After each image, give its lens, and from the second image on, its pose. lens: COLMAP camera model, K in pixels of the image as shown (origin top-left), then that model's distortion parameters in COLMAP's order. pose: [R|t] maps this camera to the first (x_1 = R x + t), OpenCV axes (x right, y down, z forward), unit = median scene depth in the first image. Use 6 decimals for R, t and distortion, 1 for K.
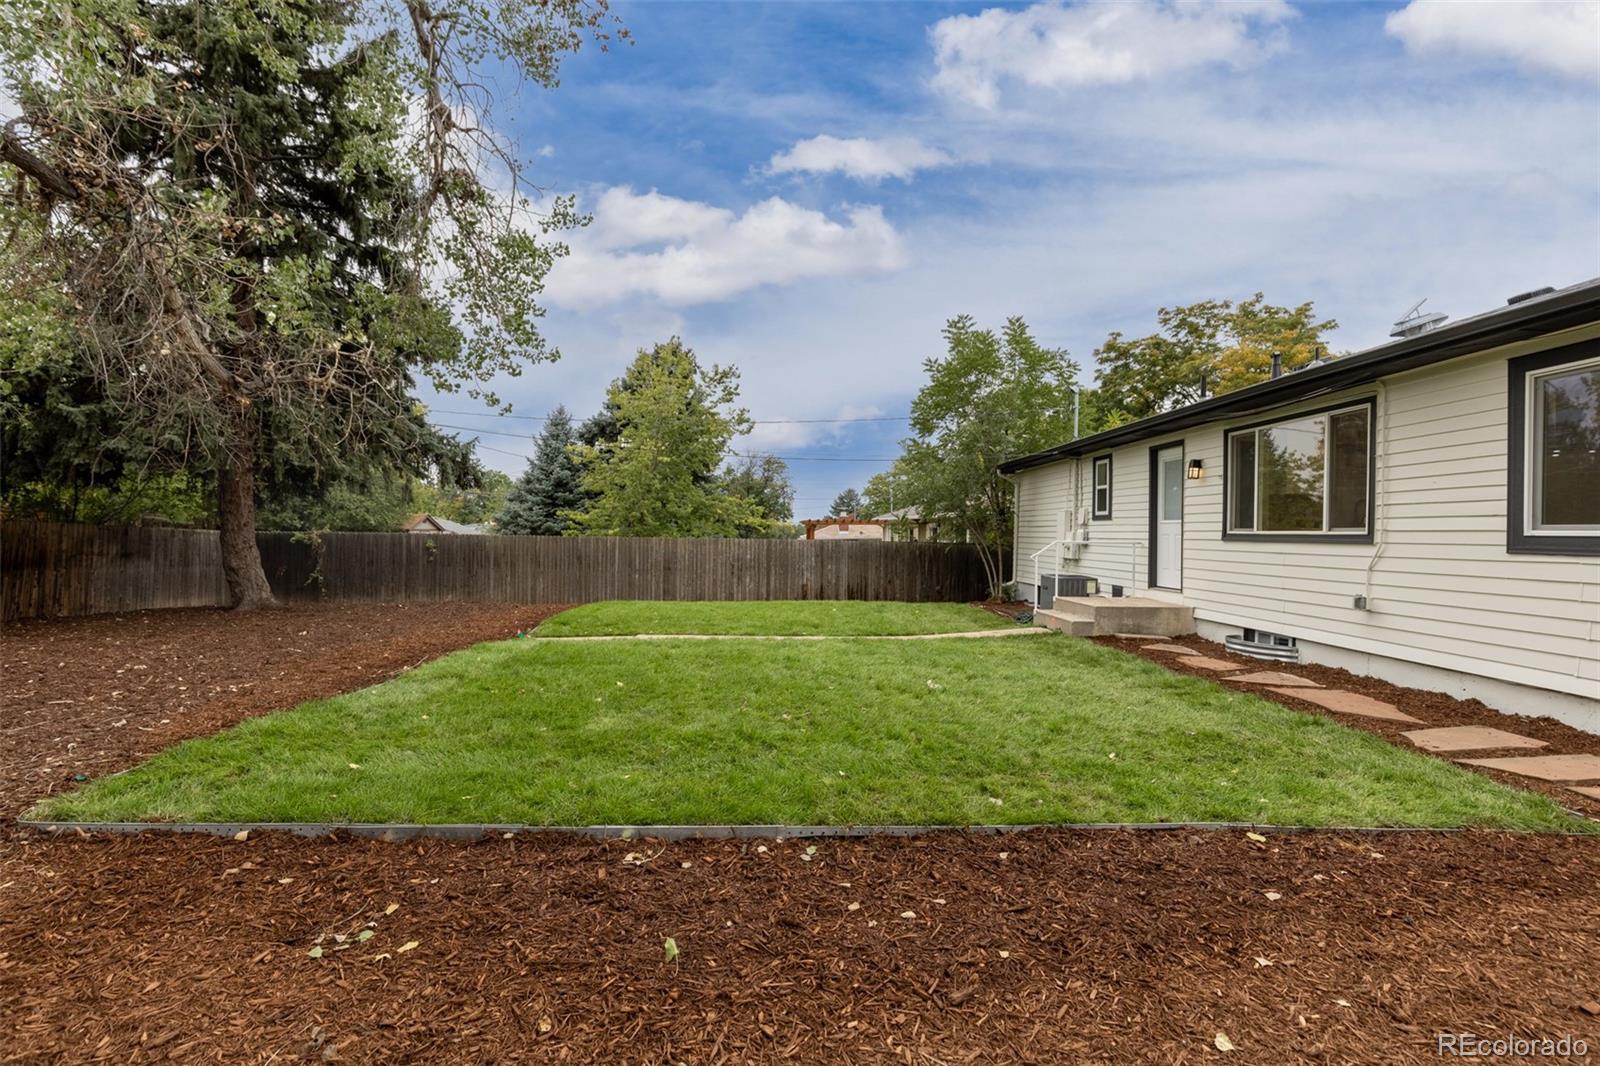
lens RADIAL K [[734.2, 0, 799.3], [0, 734.2, 526.5], [0, 0, 1]] dist [0.011351, -0.001308]
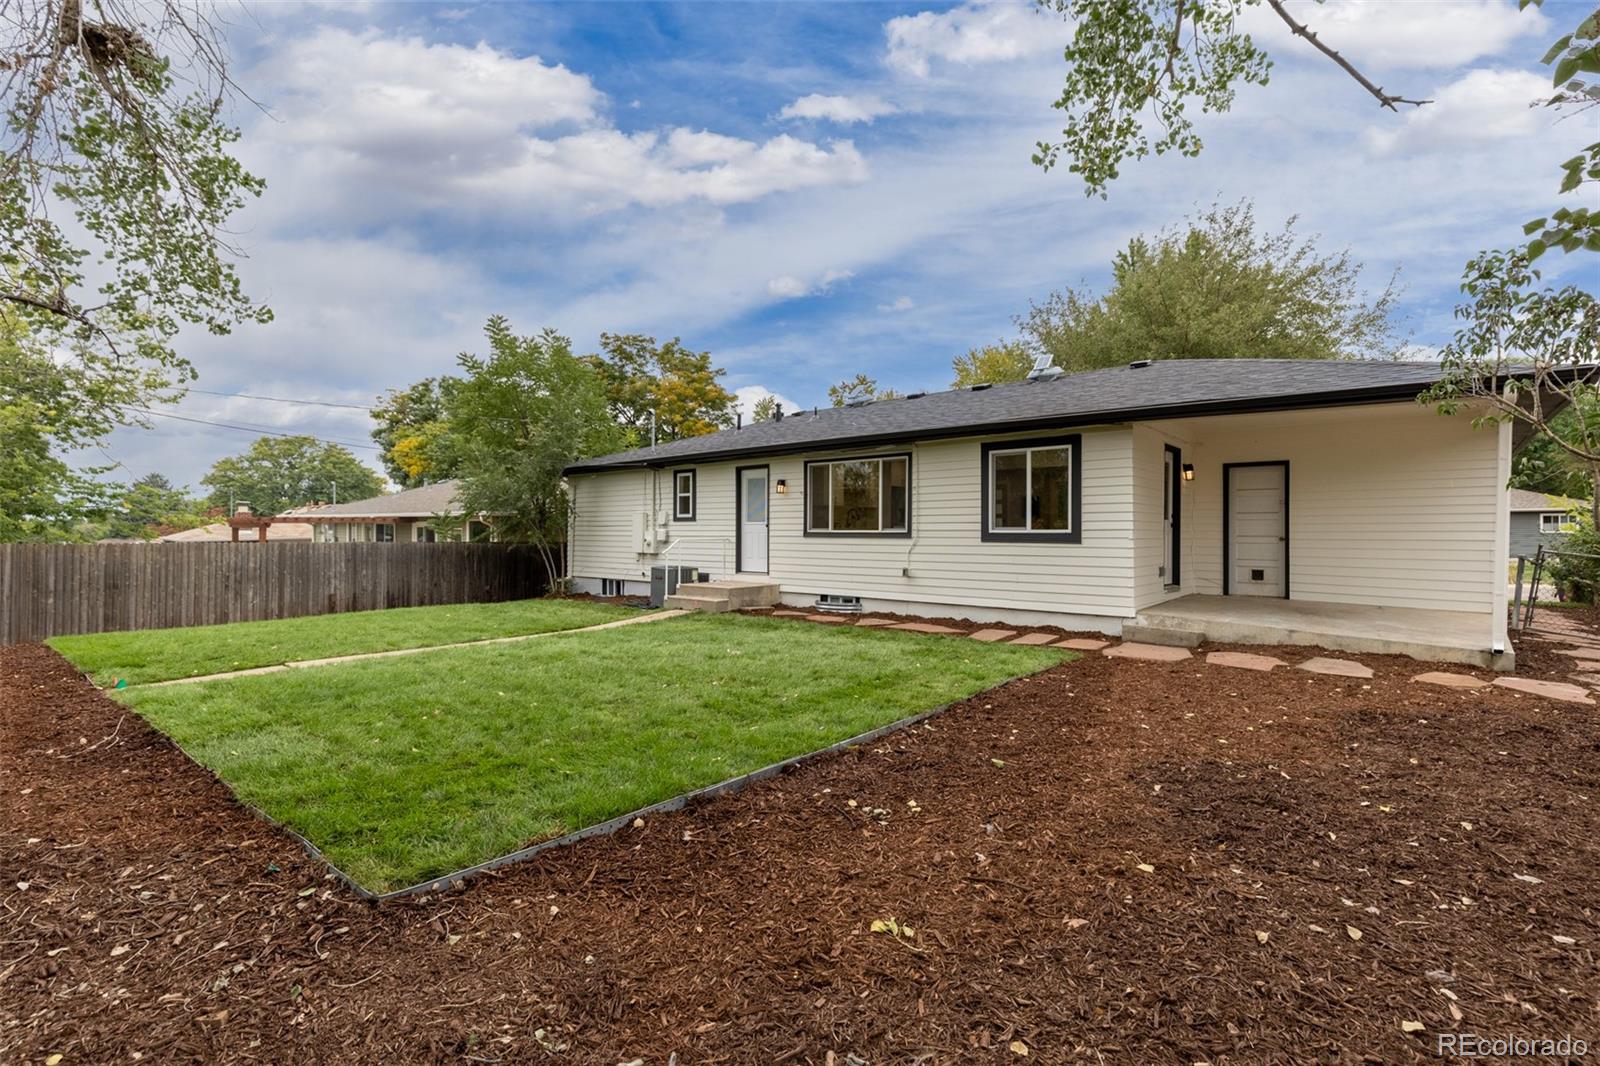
lens RADIAL K [[734.2, 0, 804.8], [0, 734.2, 530.8], [0, 0, 1]] dist [0.011351, -0.001308]
pose [[0.662325, -0.008949, 0.749163, -0.433594], [0.000228, 0.999931, 0.011742, -0.008299], [-0.749216, -0.007606, 0.662282, 0.030025]]
